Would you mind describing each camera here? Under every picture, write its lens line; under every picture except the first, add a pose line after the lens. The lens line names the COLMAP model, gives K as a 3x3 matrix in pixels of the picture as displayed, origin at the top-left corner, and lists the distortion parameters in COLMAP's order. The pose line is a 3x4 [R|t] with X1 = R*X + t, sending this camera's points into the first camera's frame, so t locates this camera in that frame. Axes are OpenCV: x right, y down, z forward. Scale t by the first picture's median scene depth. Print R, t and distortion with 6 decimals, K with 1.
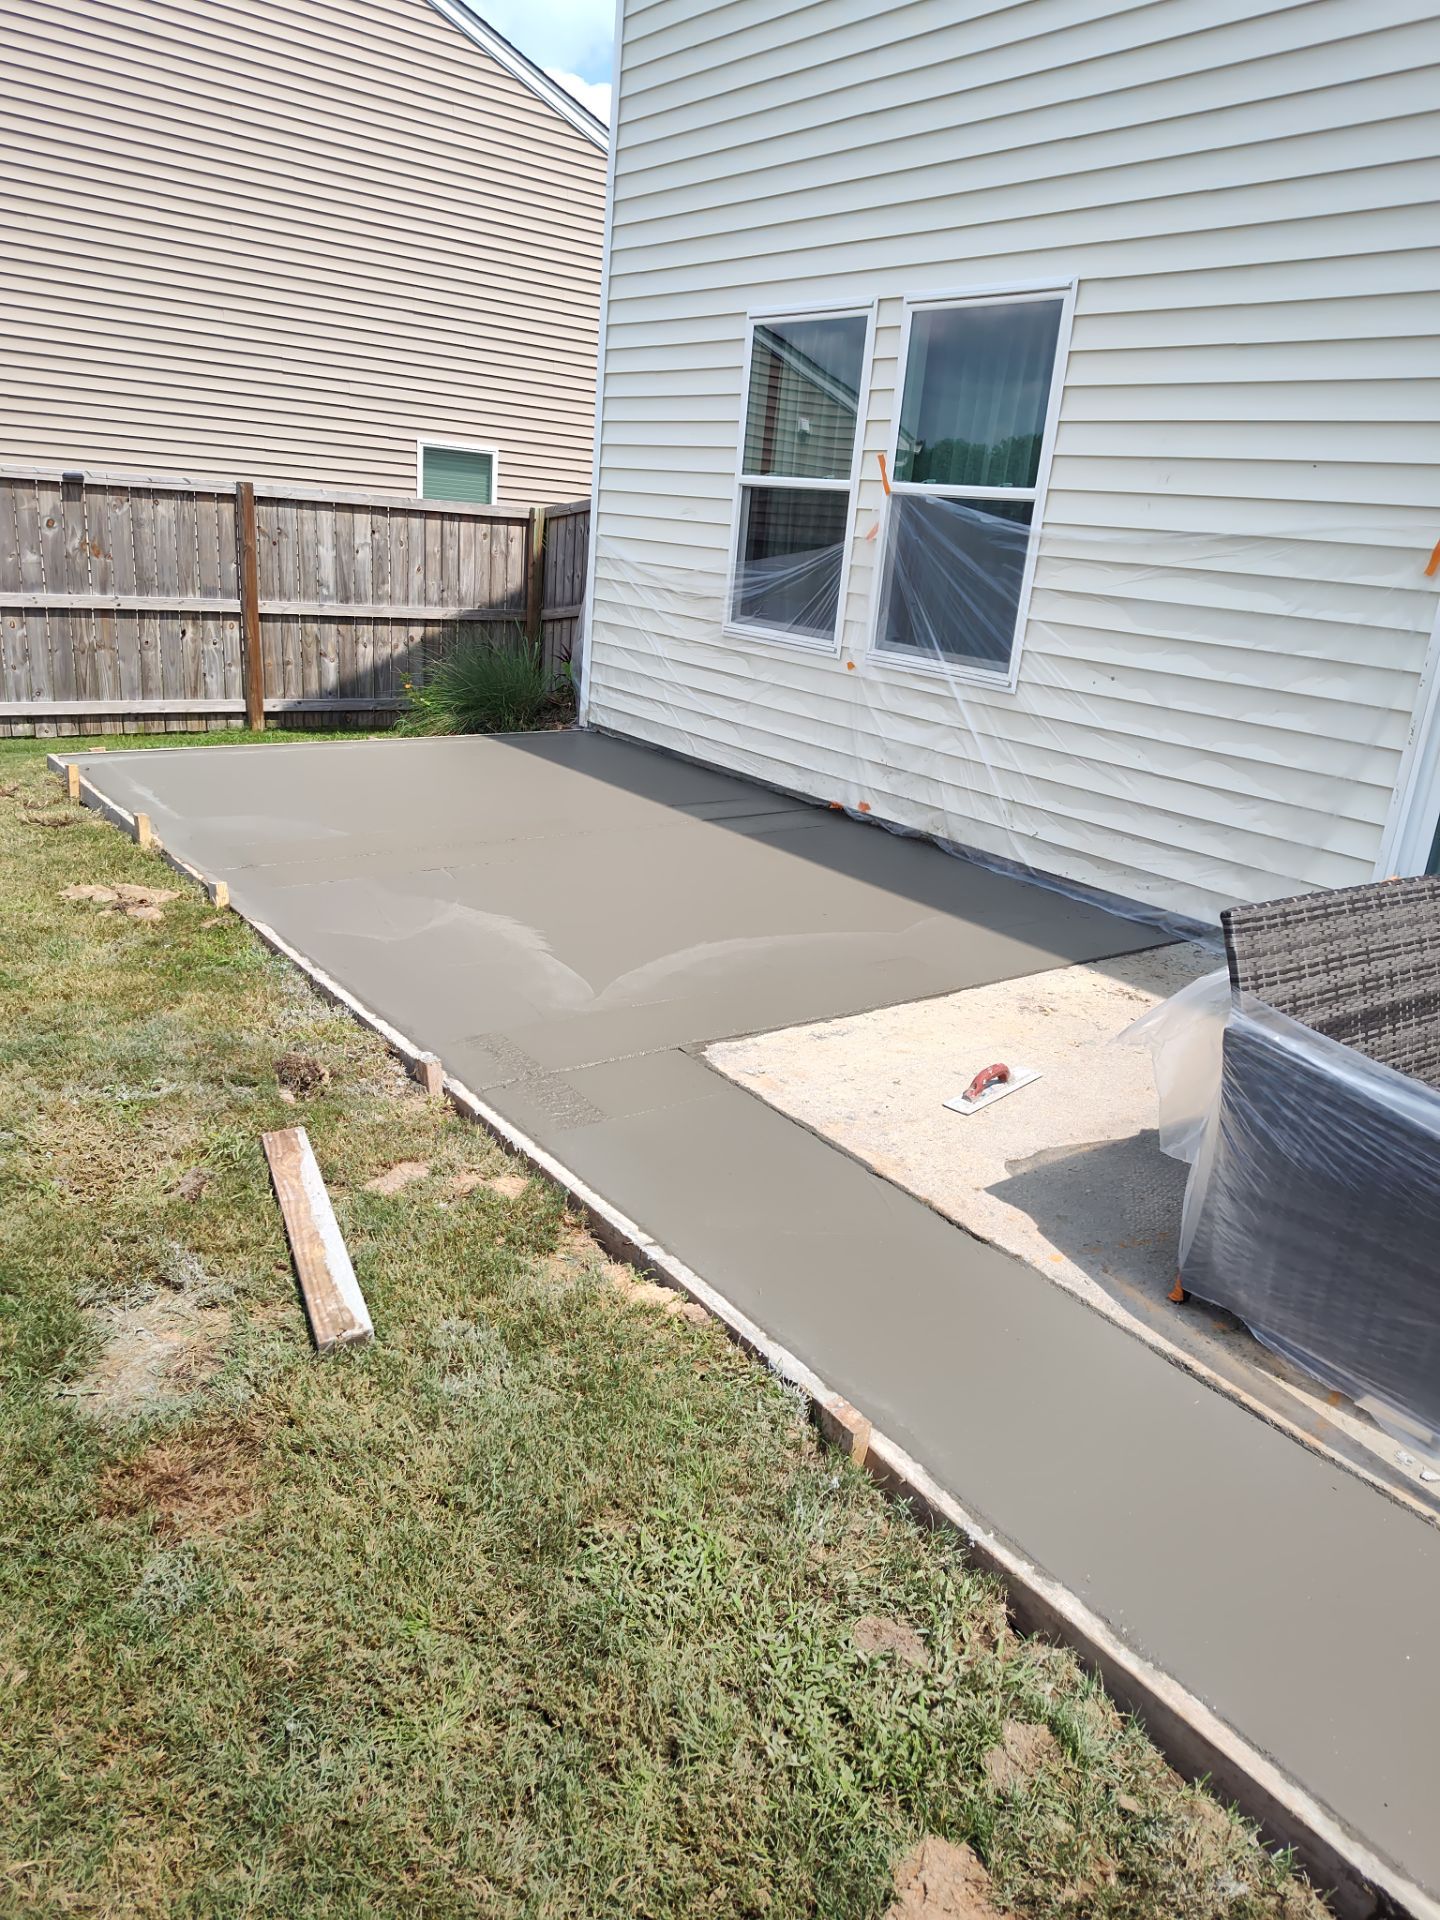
lens RADIAL K [[1313.0, 0, 732.5], [0, 1313.0, 910.4], [0, 0, 1]] dist [0.065815, -0.056358]
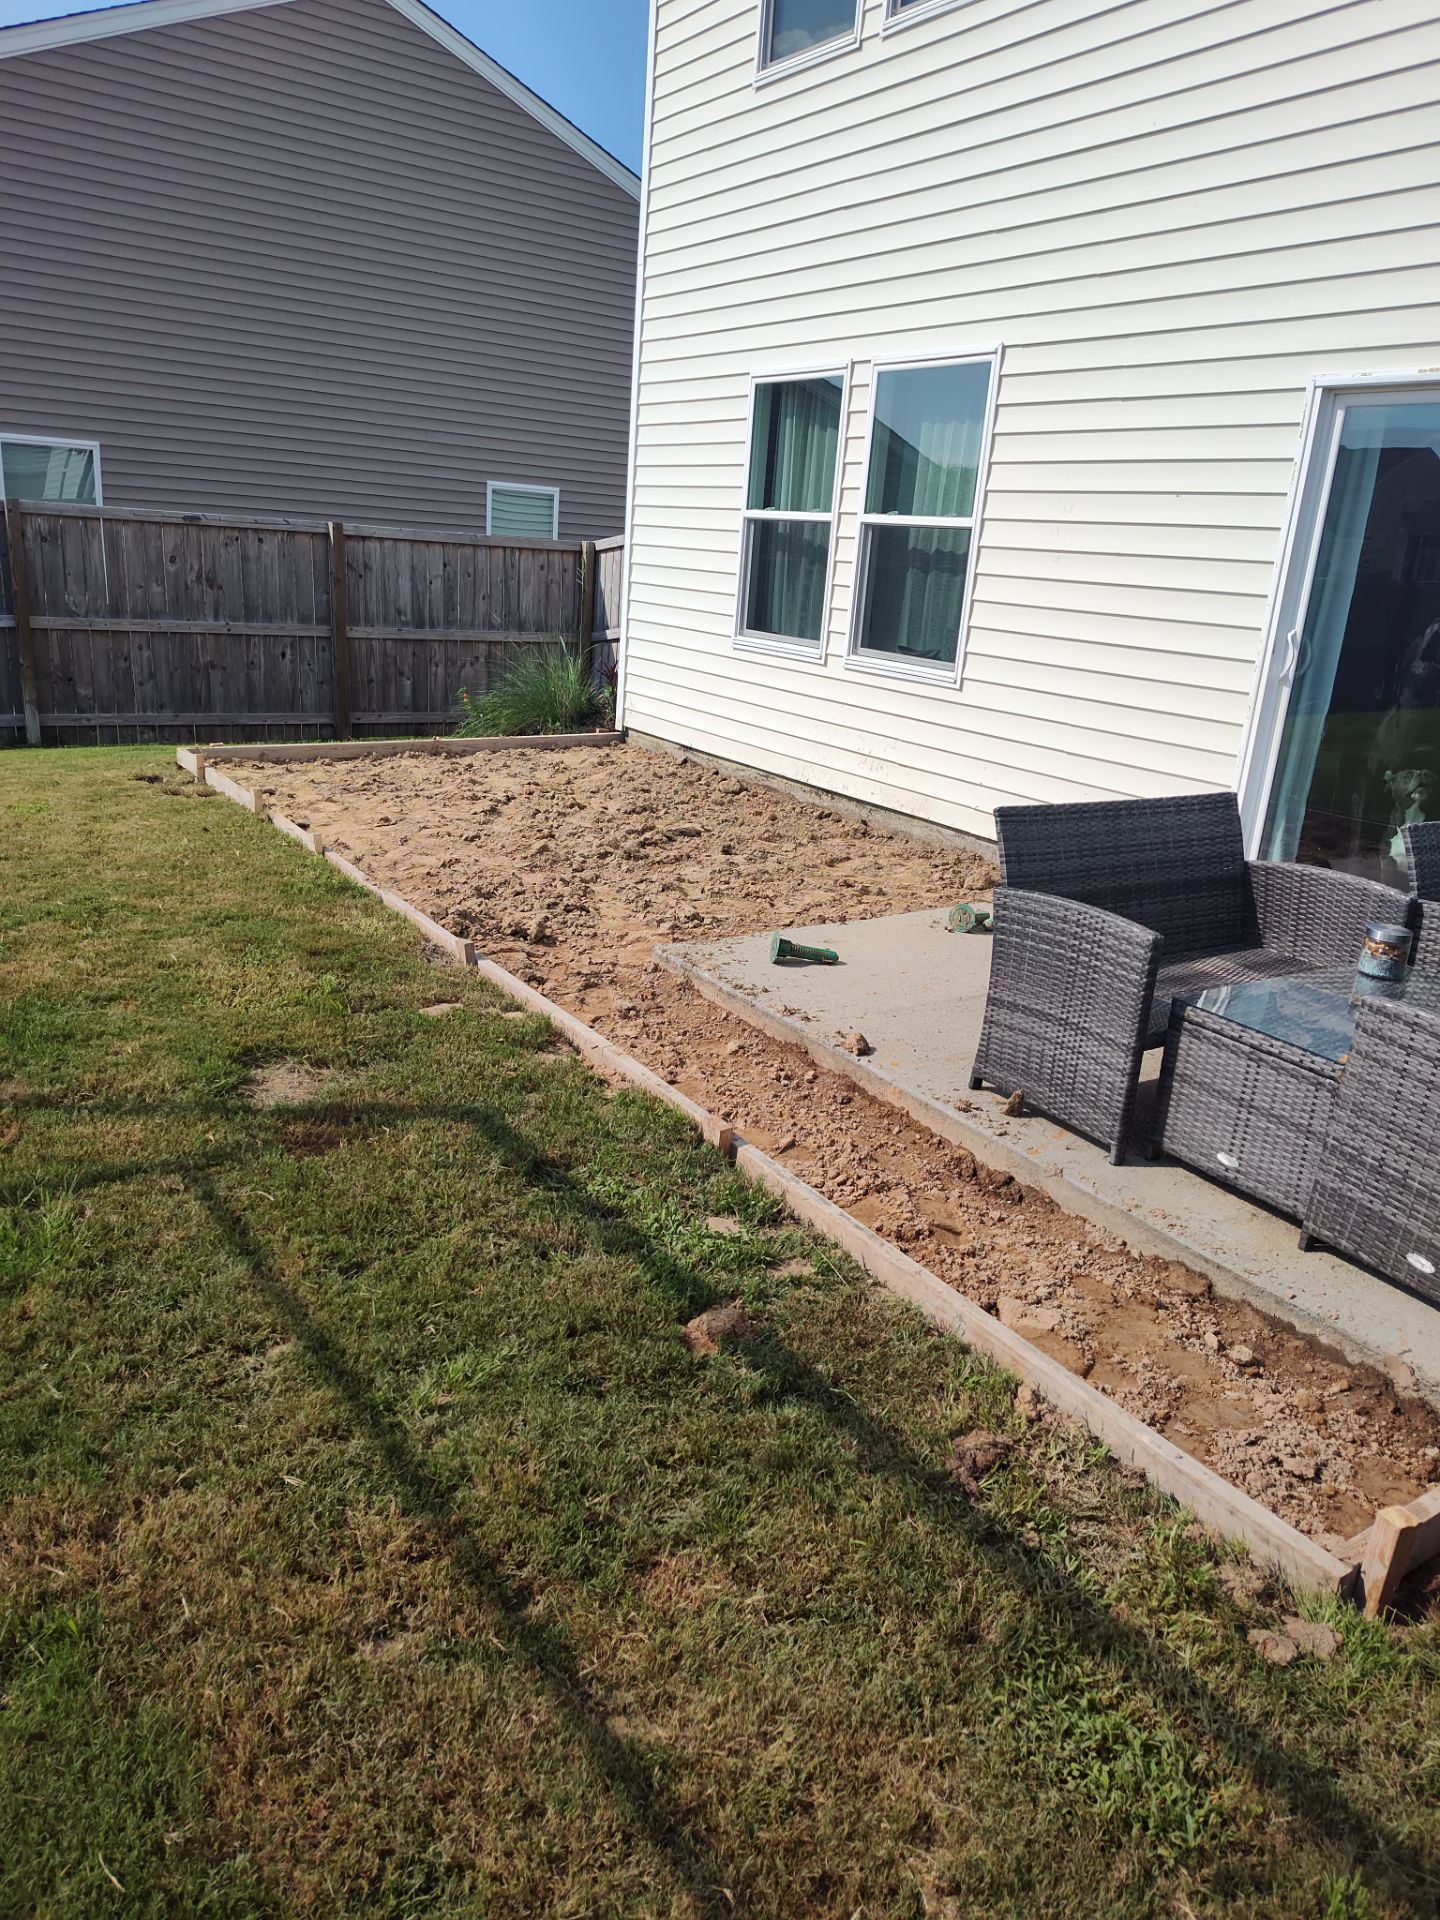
lens RADIAL K [[1313.0, 0, 712.7], [0, 1313.0, 949.2], [0, 0, 1]] dist [0.065815, -0.056358]
pose [[0.997310, 0.008493, -0.072800, 0.068157], [-0.008285, 0.999961, 0.003154, 0.060616], [0.072824, -0.002543, 0.997342, -0.182578]]
